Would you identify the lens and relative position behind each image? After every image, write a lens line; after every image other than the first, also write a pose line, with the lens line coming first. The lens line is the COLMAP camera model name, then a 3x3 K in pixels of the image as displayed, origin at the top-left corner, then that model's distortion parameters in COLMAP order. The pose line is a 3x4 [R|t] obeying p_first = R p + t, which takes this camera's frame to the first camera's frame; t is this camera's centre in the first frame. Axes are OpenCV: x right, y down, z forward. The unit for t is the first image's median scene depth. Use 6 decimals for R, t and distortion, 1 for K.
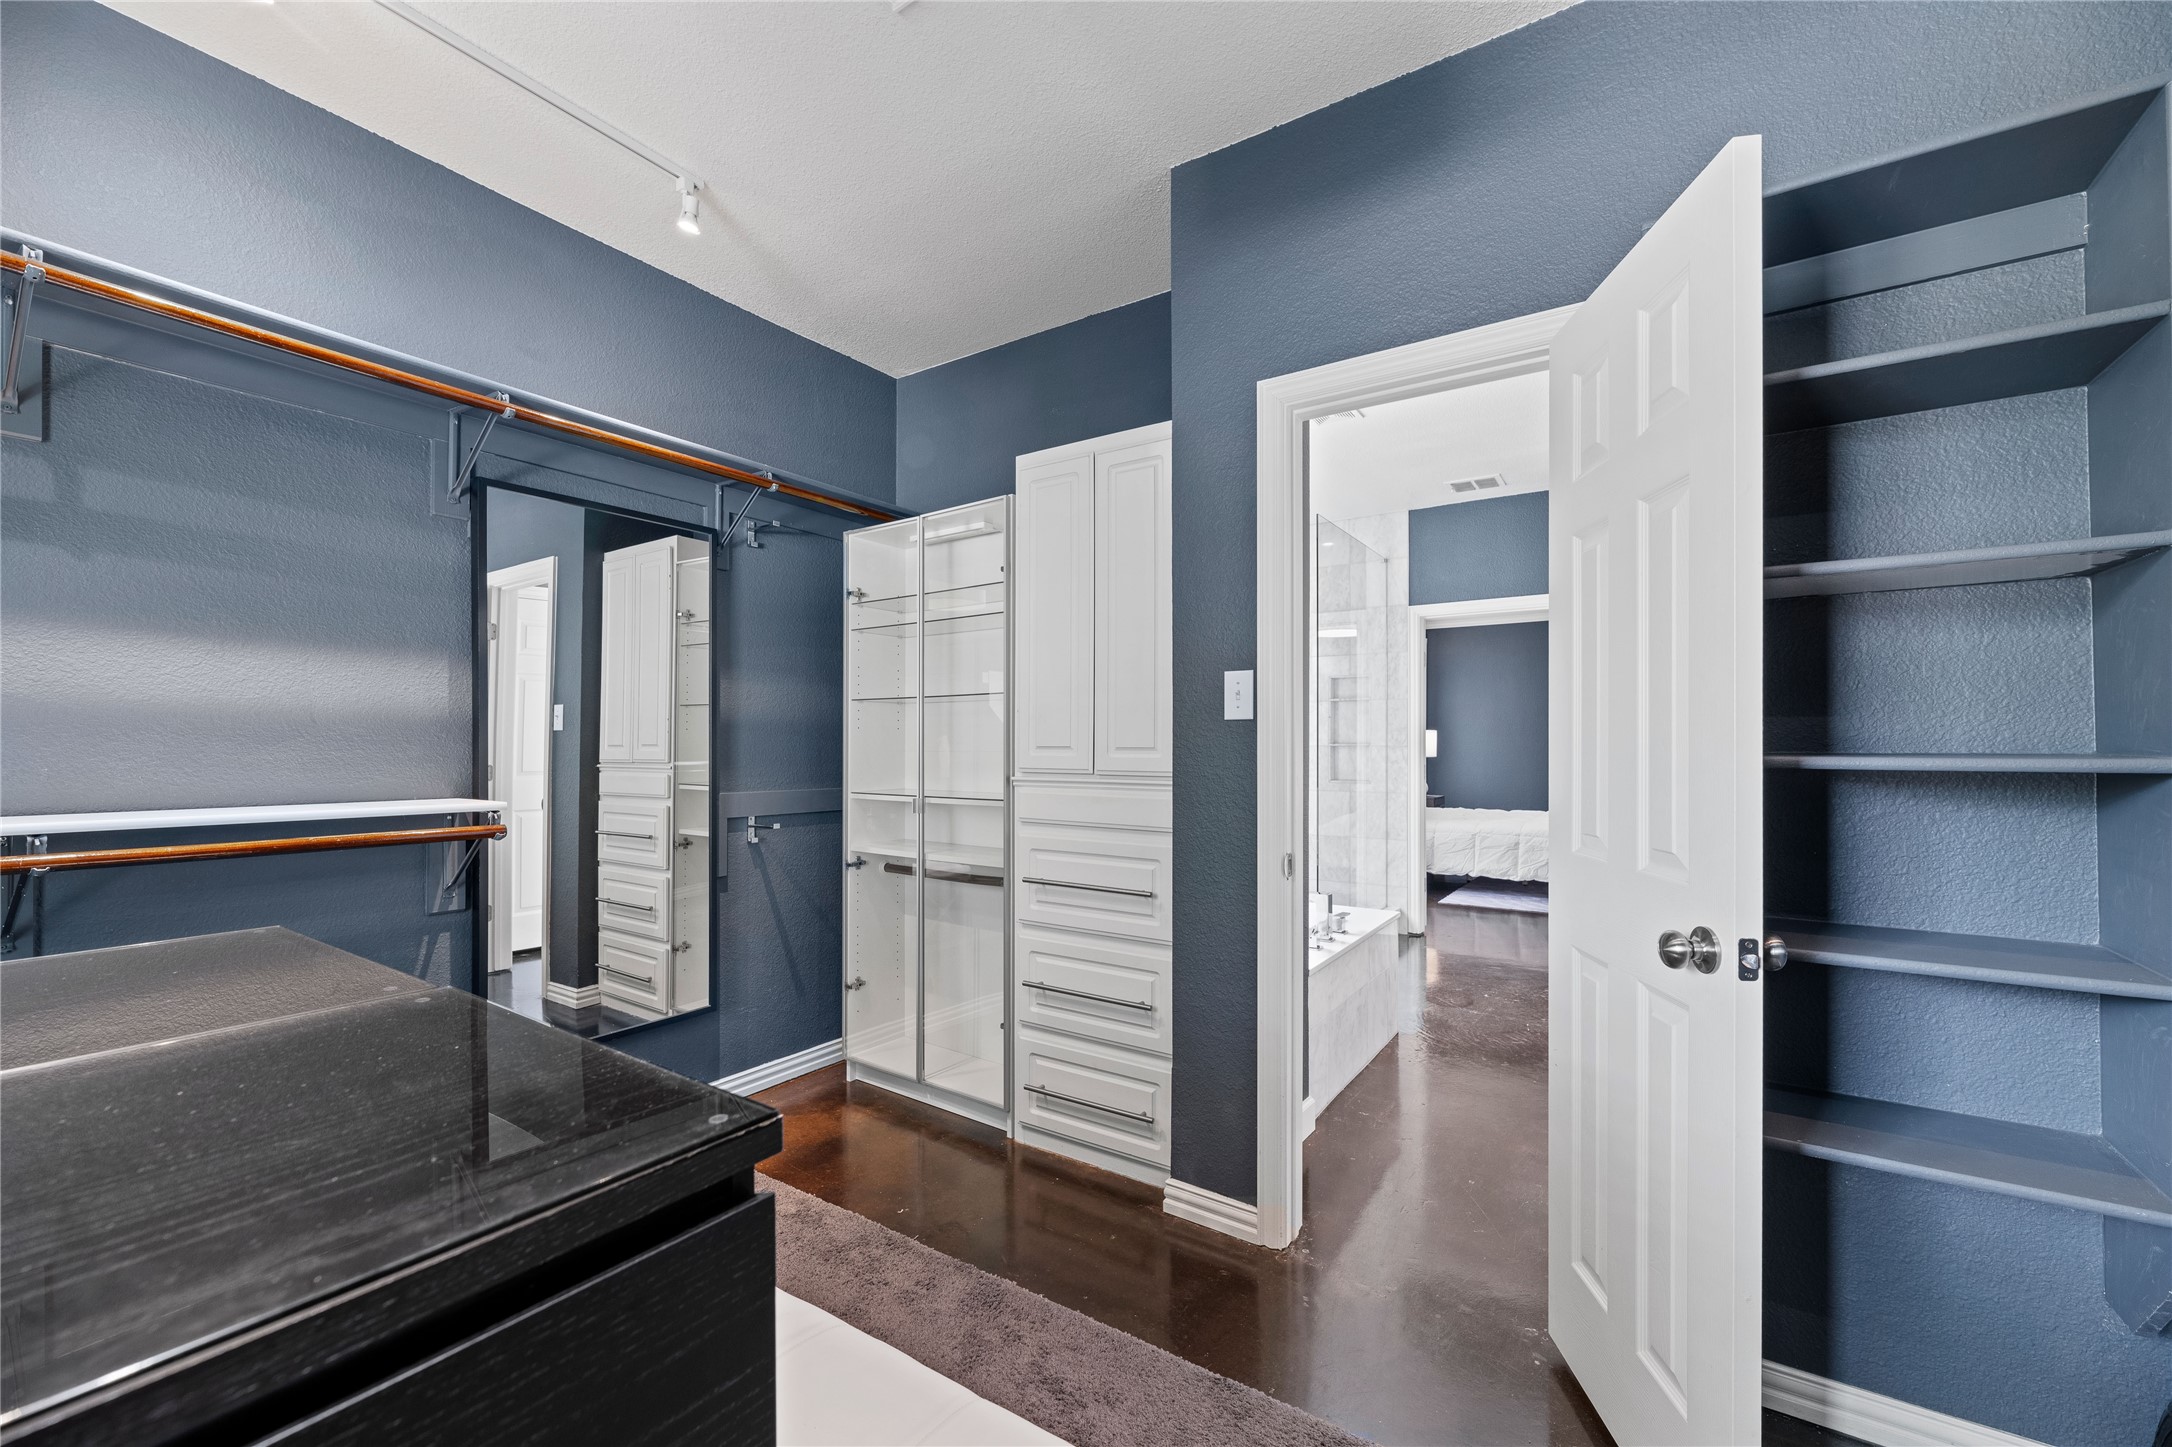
lens RADIAL K [[878.6, 0, 1084.2], [0, 878.6, 734.7], [0, 0, 1]] dist [0.004059, -0.000392]
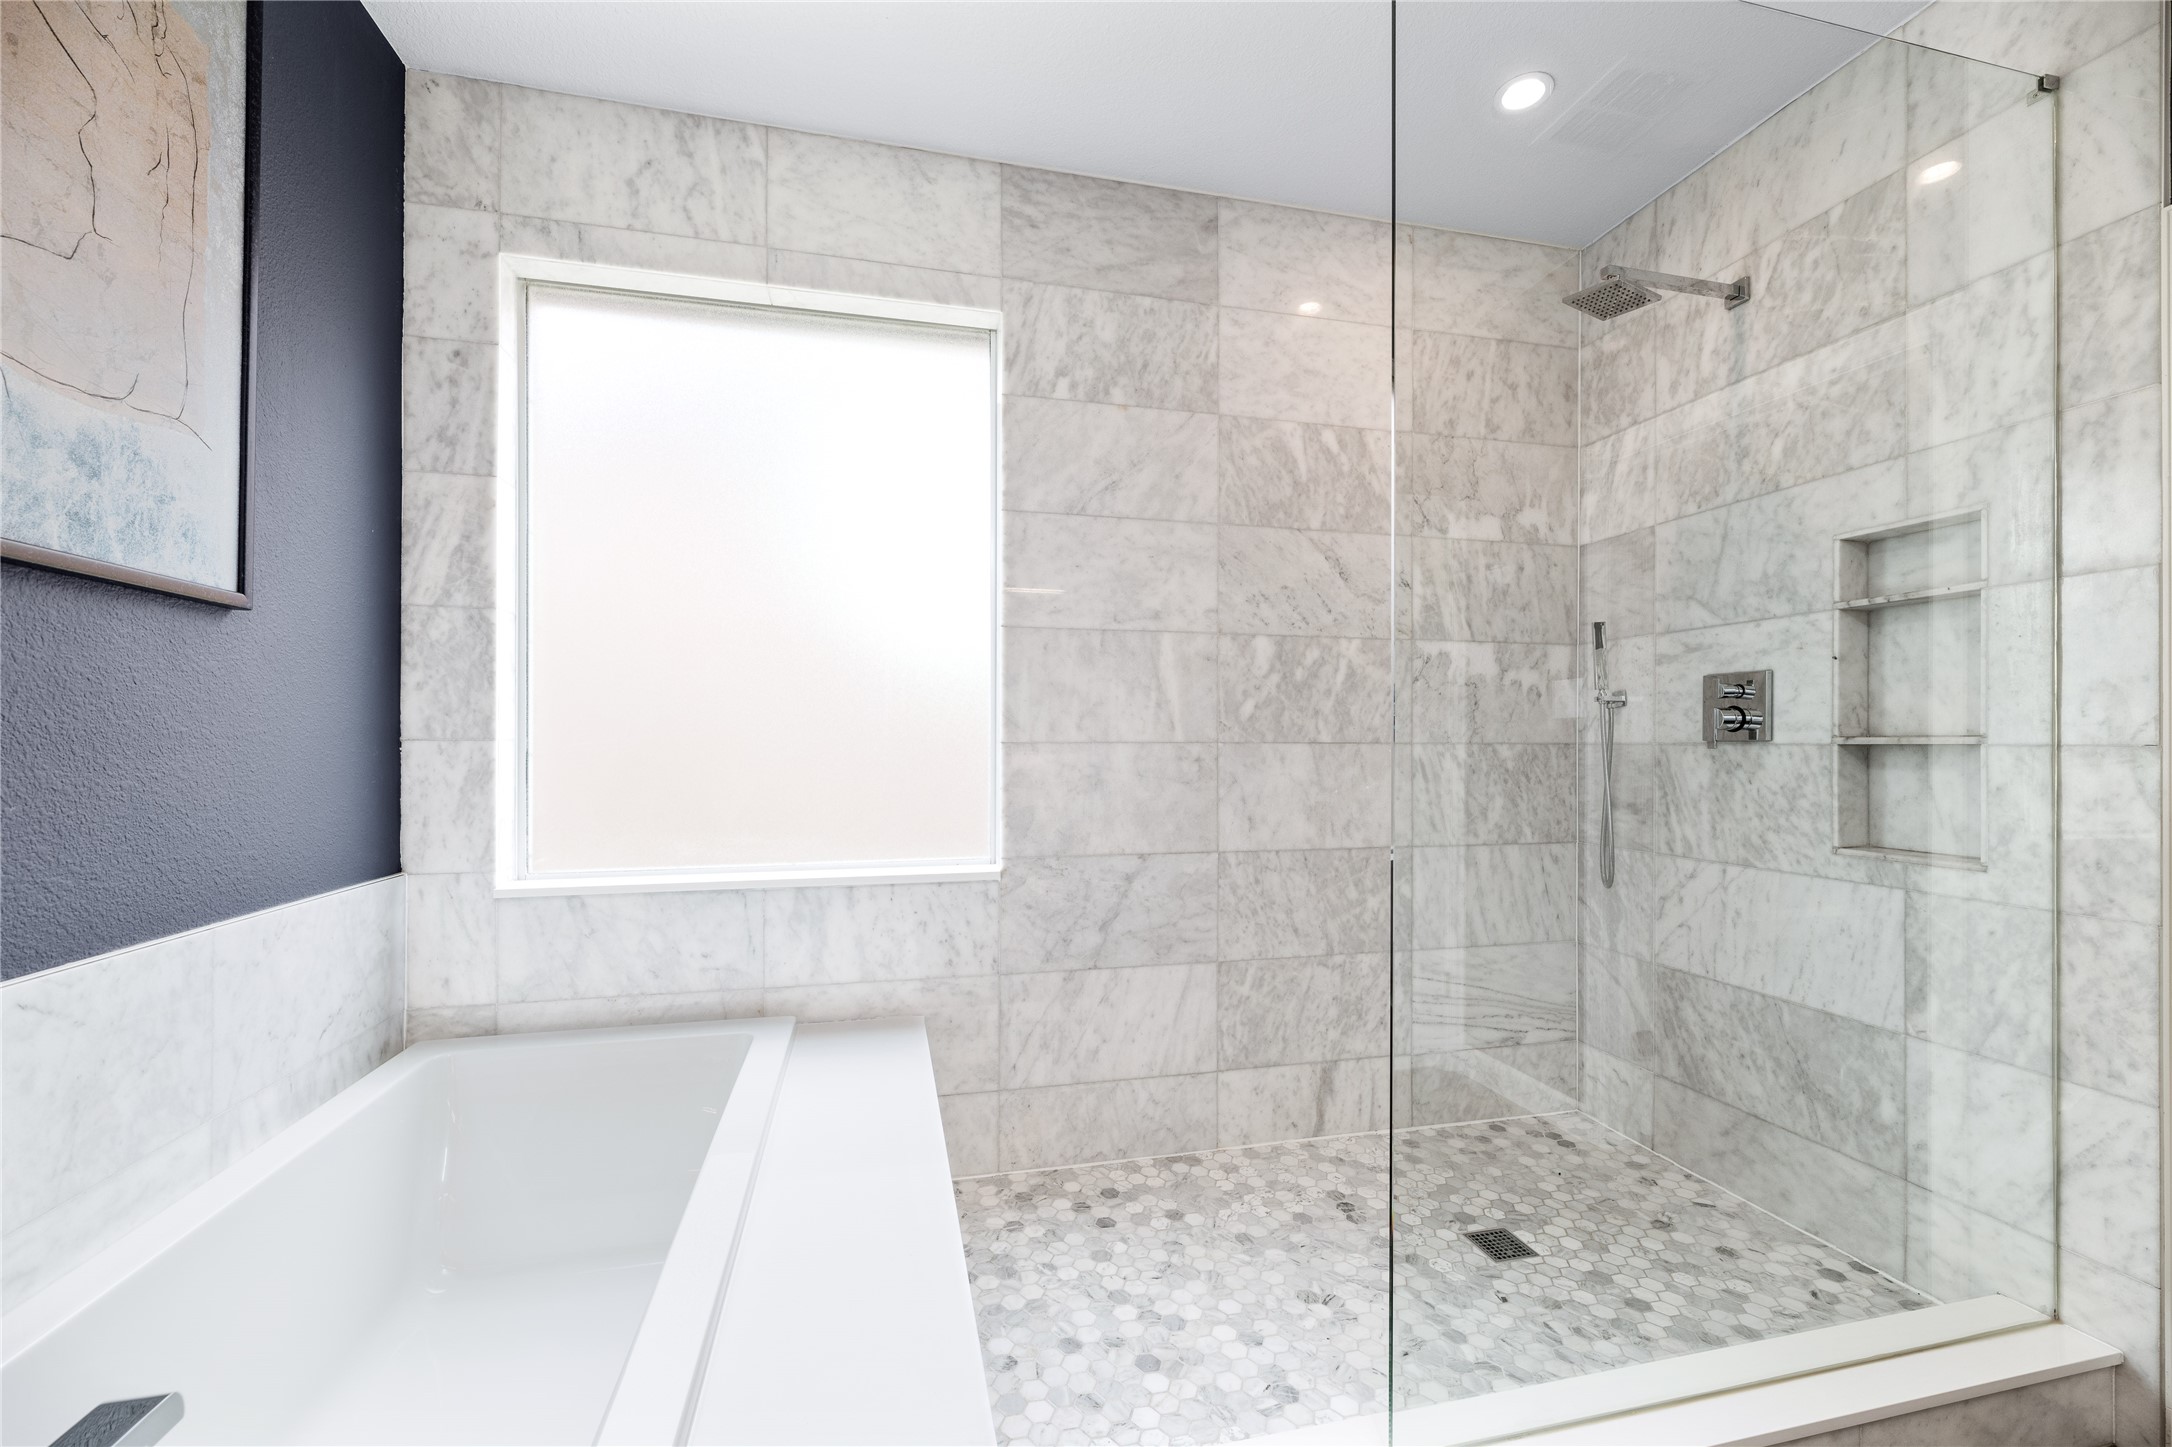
lens RADIAL K [[878.6, 0, 1085.2], [0, 878.6, 736.7], [0, 0, 1]] dist [0.004059, -0.000392]
pose [[0.732080, -0.004109, -0.681206, 0.301462], [0.004613, 0.999989, -0.001074, 0.008678], [0.681203, -0.002356, 0.732091, 0.568261]]
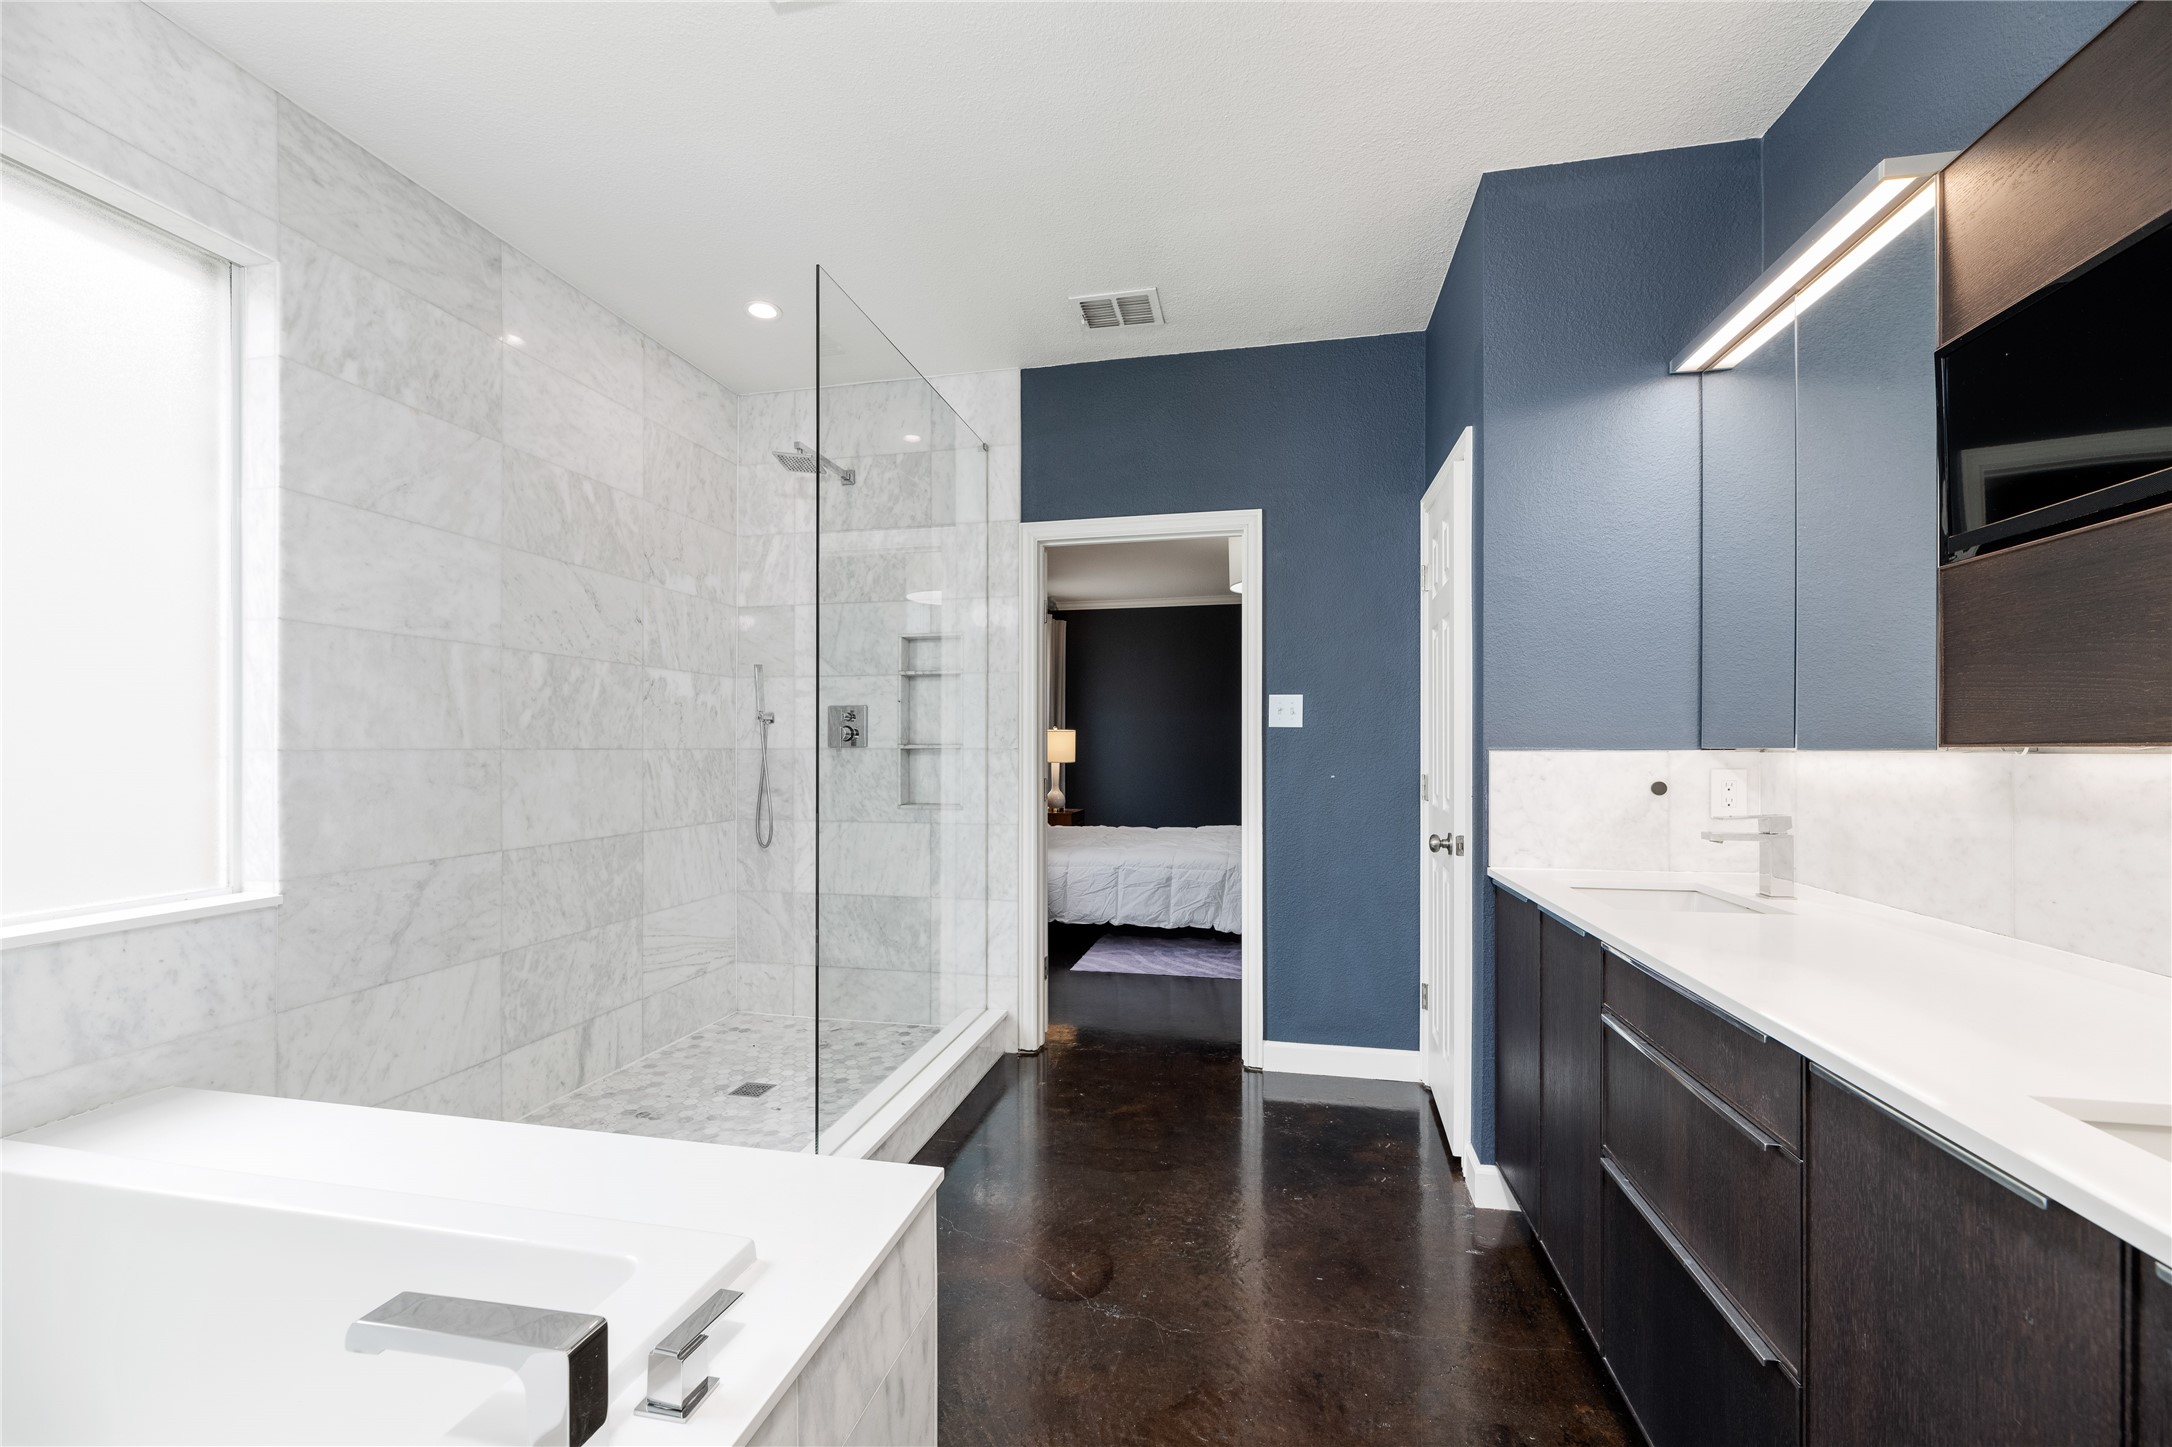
lens RADIAL K [[878.6, 0, 1084.4], [0, 878.6, 746.5], [0, 0, 1]] dist [0.004059, -0.000392]
pose [[0.928979, -0.002323, 0.370126, 0.174964], [-0.000283, 0.999976, 0.006986, 0.006750], [-0.370133, -0.006595, 0.928955, 0.391934]]
